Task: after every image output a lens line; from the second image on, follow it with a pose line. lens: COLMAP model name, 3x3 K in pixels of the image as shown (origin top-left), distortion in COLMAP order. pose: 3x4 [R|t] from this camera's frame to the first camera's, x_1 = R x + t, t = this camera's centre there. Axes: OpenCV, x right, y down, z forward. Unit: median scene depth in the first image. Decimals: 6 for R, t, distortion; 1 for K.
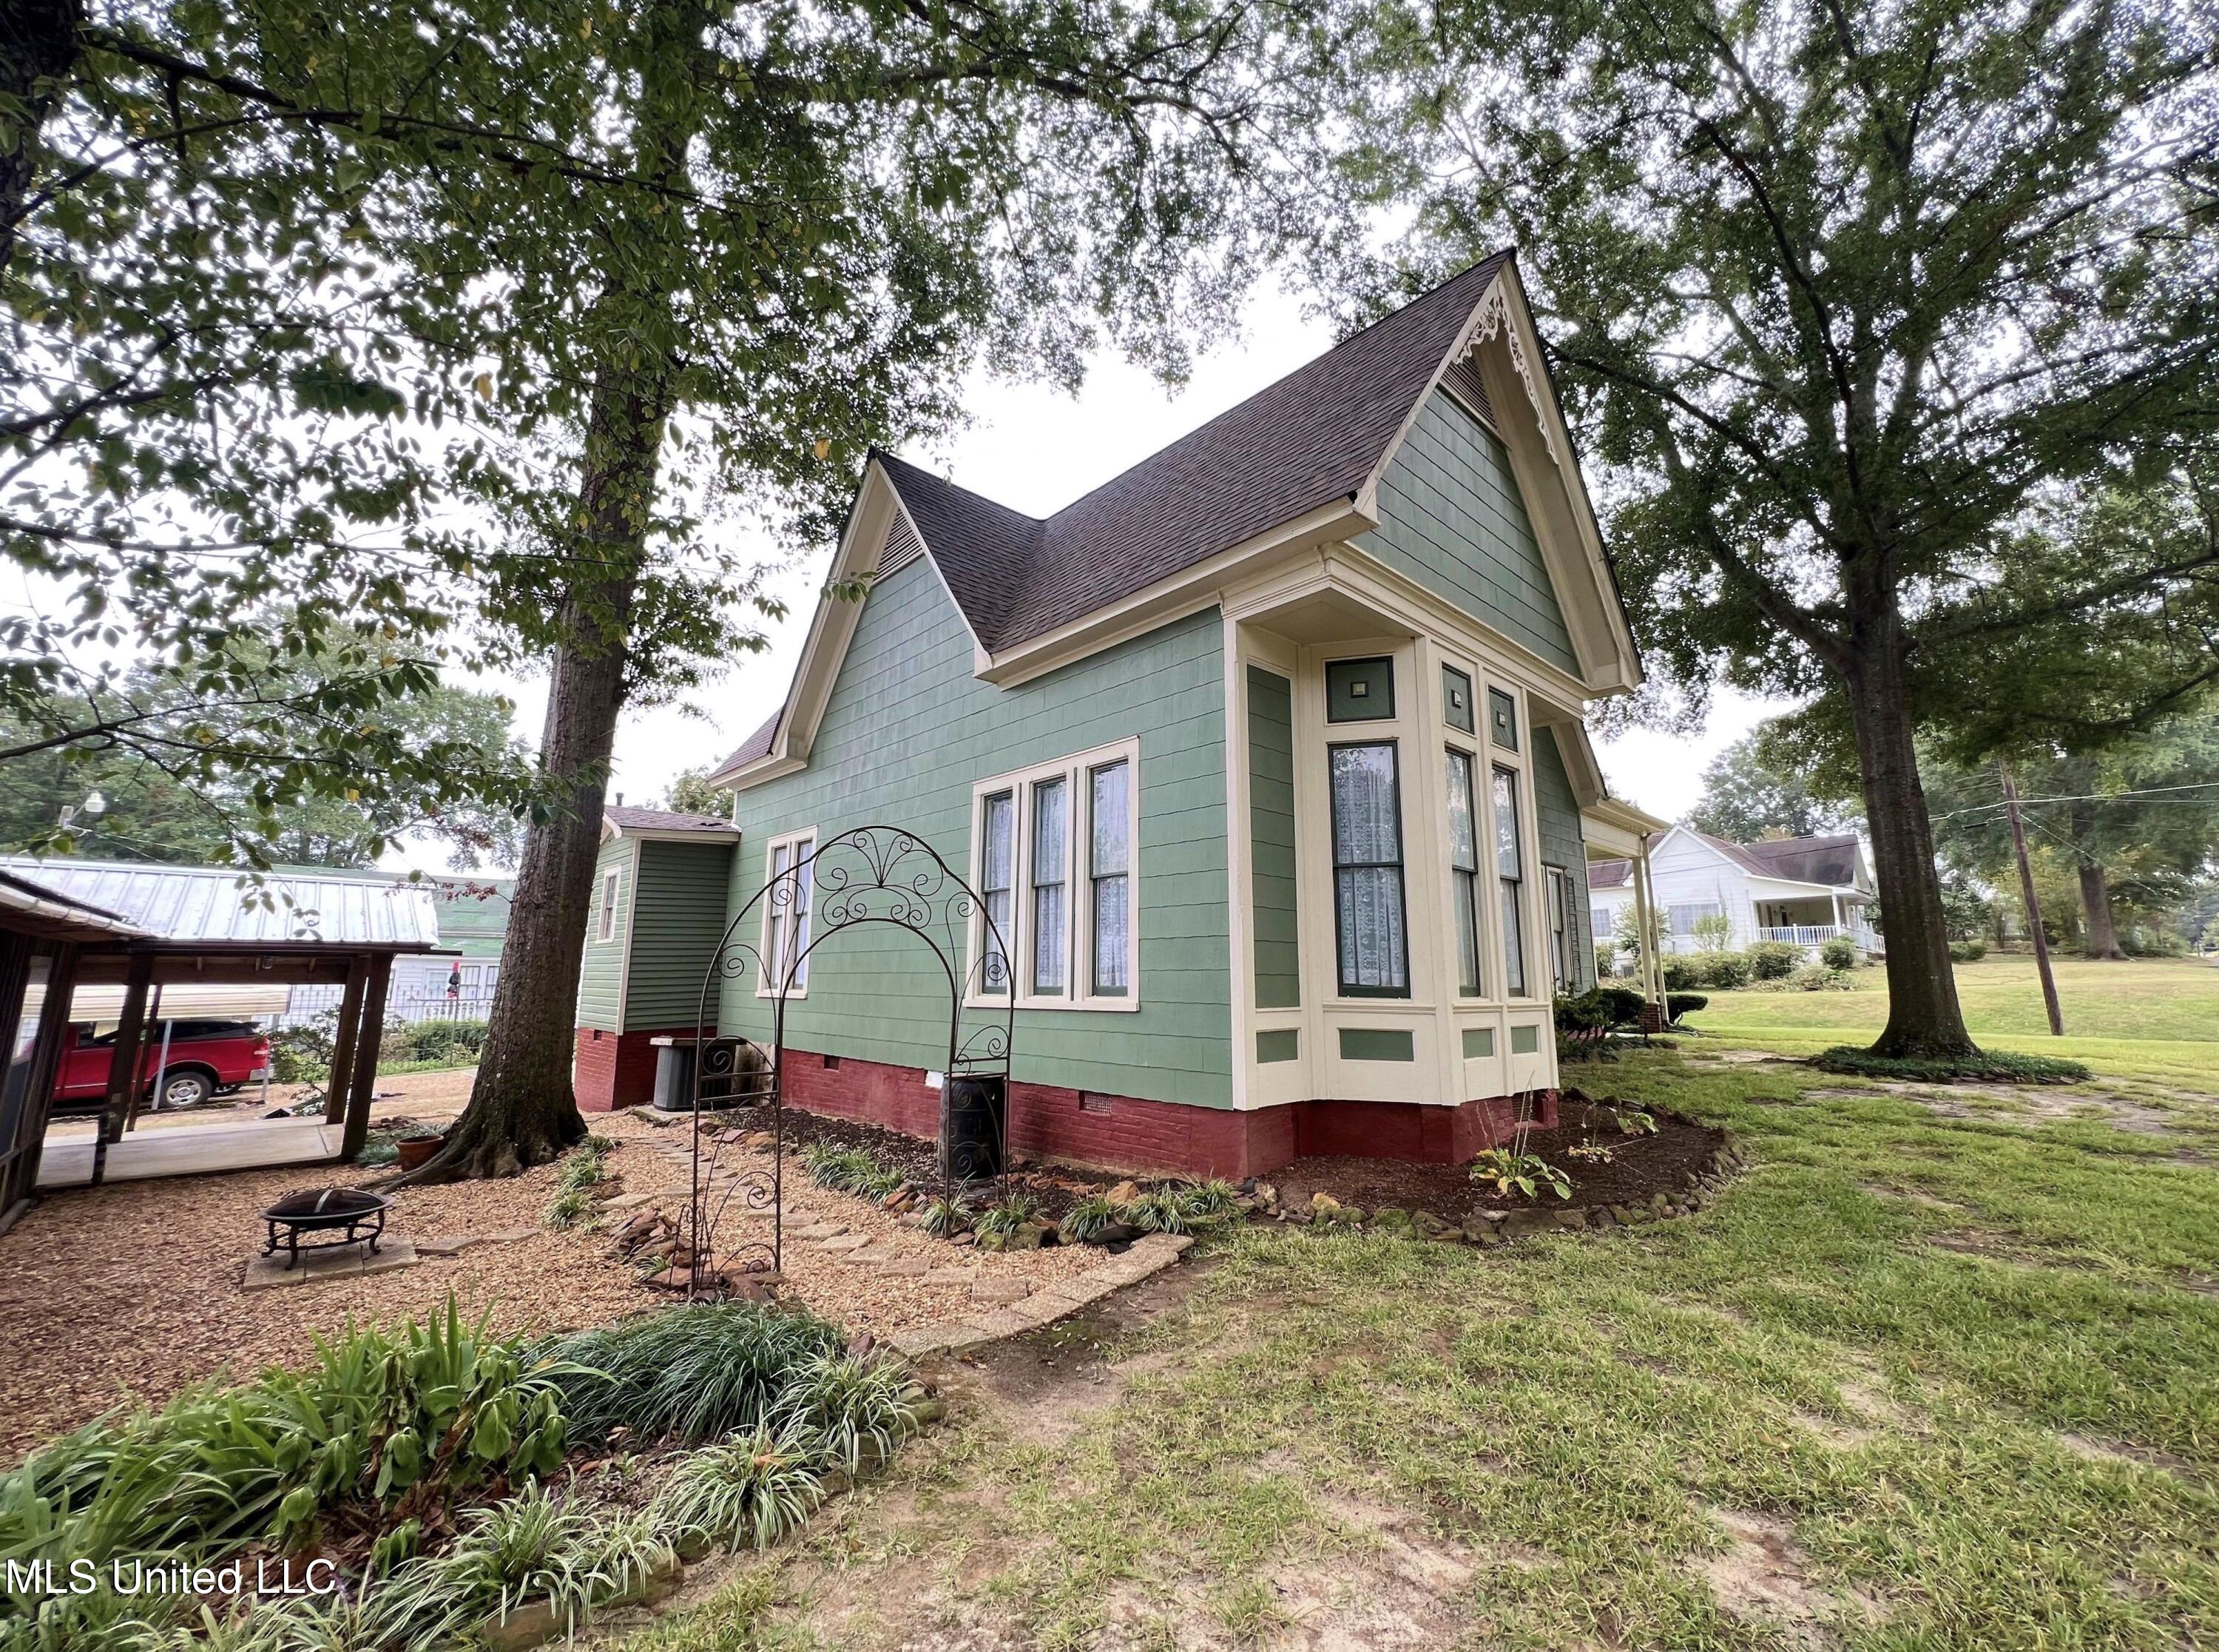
lens RADIAL K [[895.8, 0, 1103.9], [0, 895.8, 815.0], [0, 0, 1]] dist [-0.003001, 0.001002]
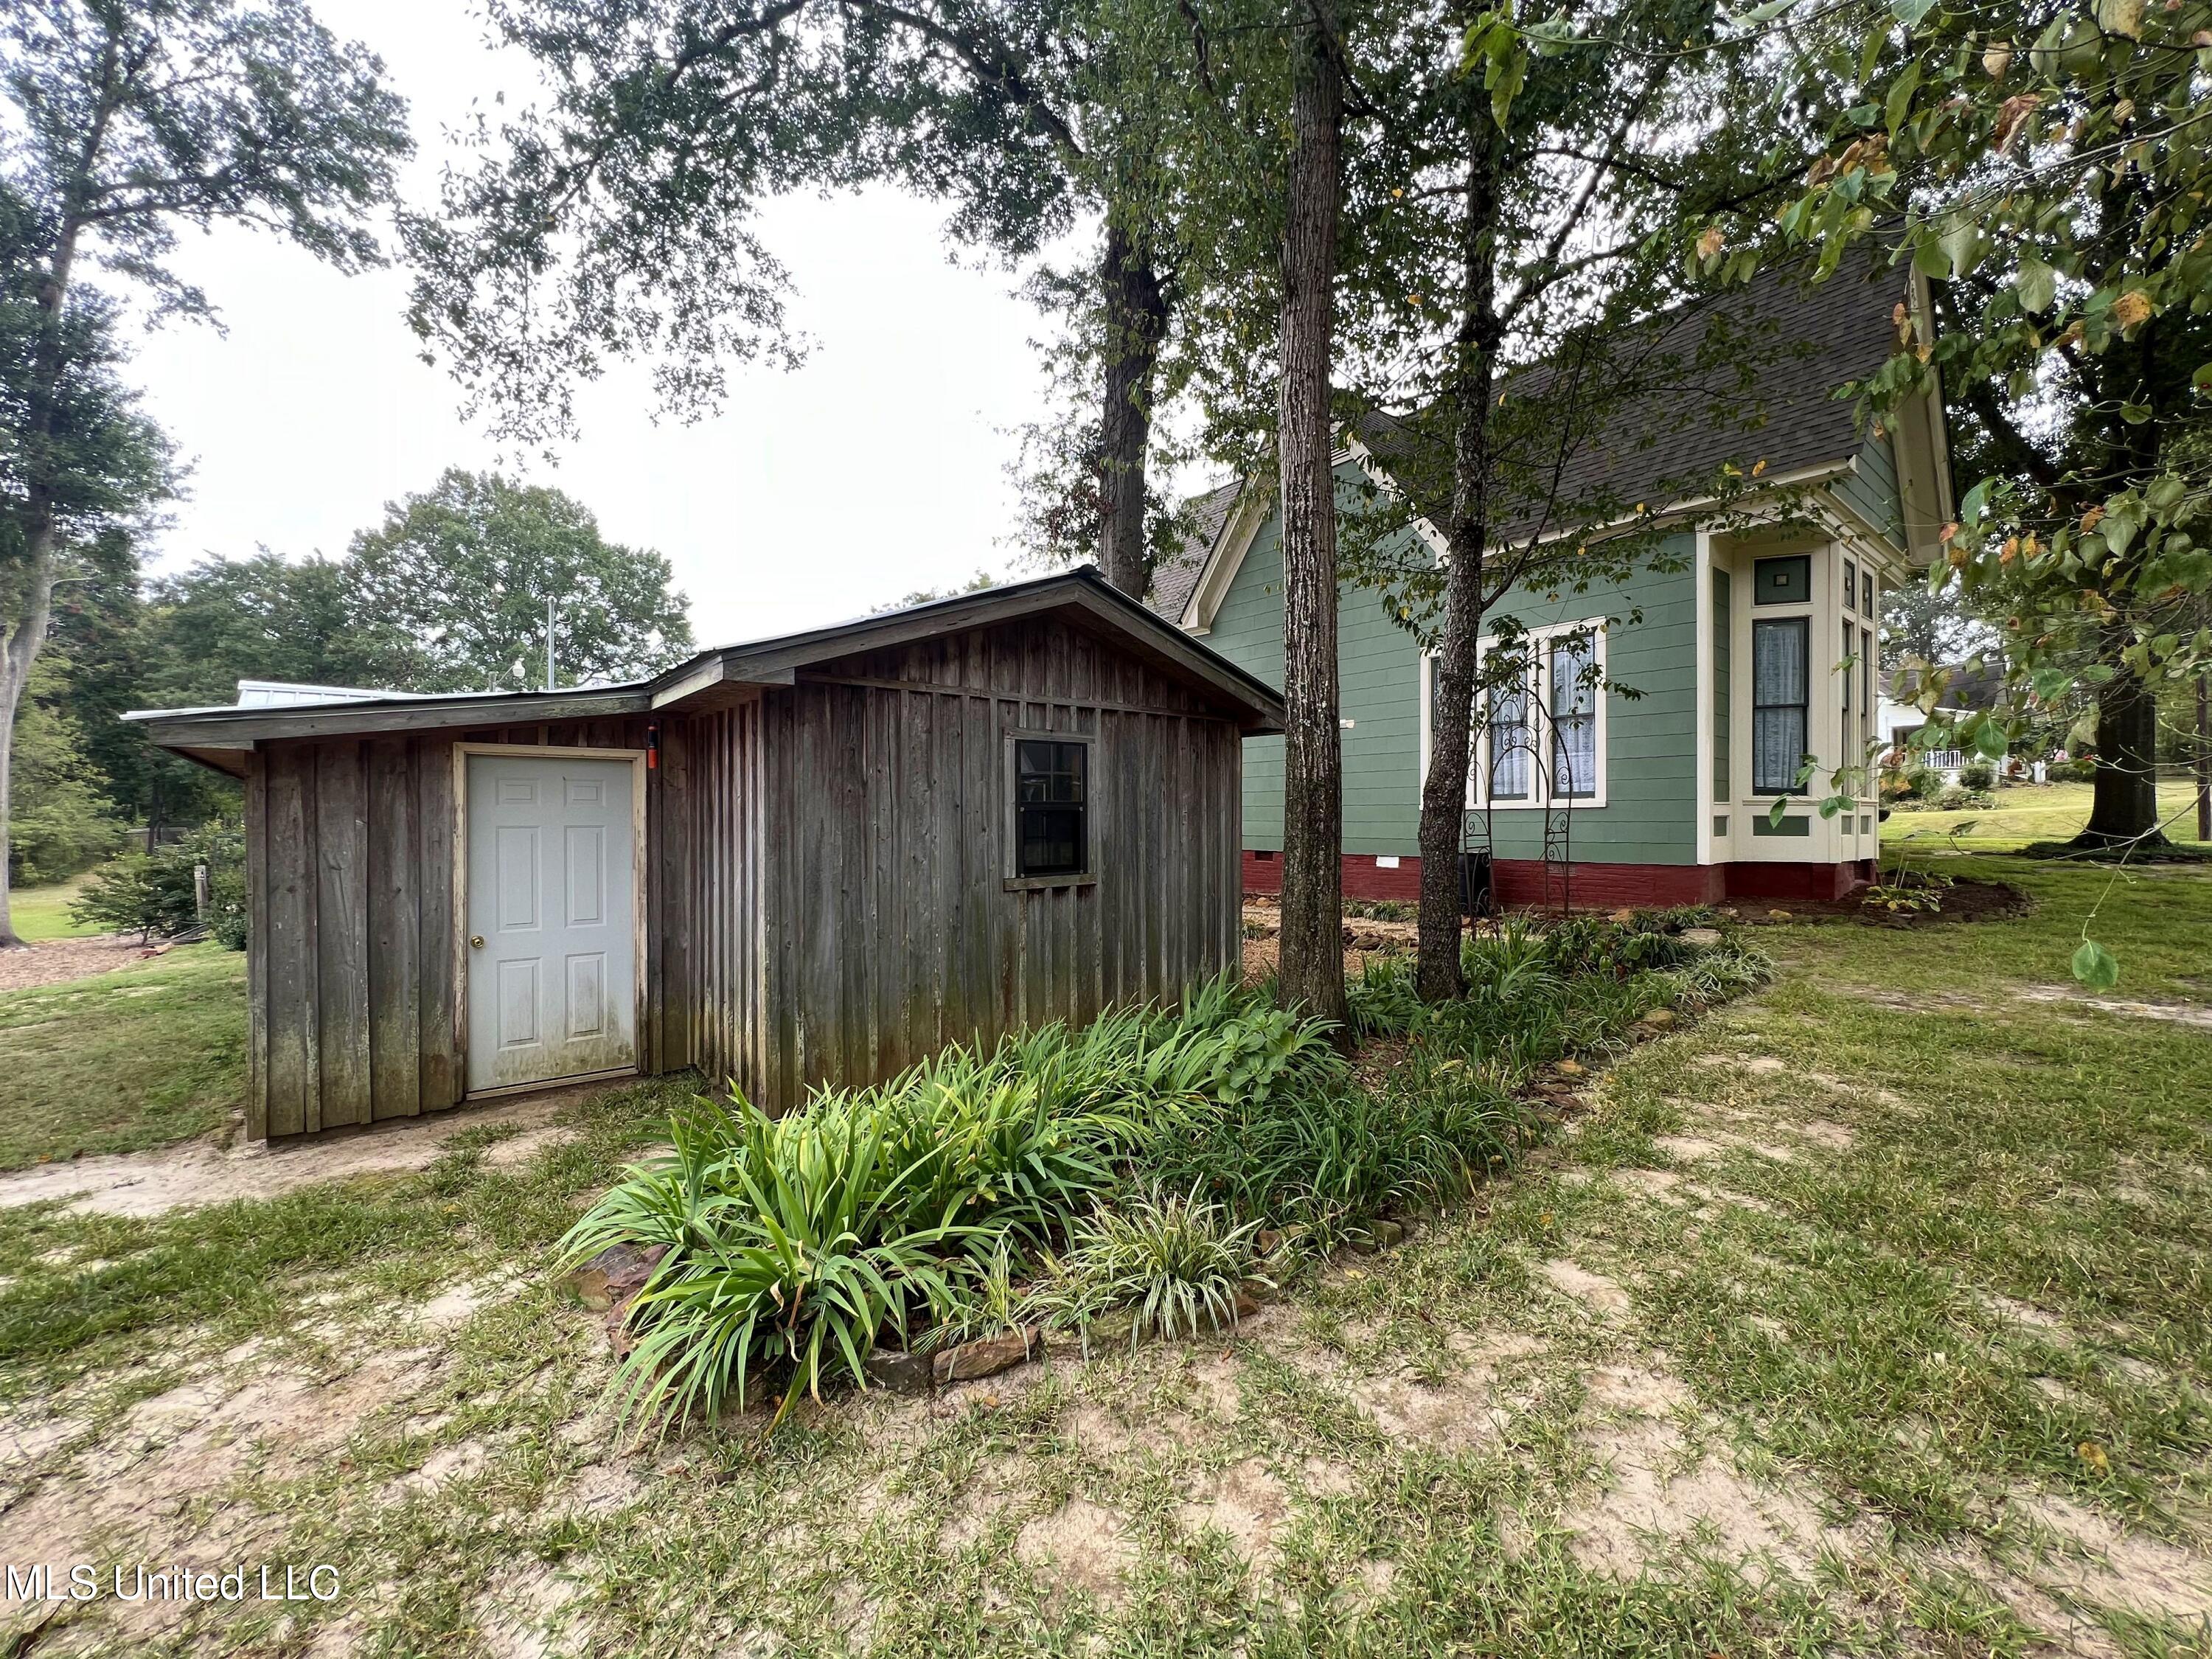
lens RADIAL K [[893.0, 0, 1096.9], [0, 893.0, 815.0], [0, 0, 1]] dist [-0.003001, 0.001002]
pose [[0.997787, -0.009529, -0.065809, -0.700963], [0.021230, 0.983533, 0.179475, -0.052193], [0.063015, -0.180475, 0.981559, -0.509783]]
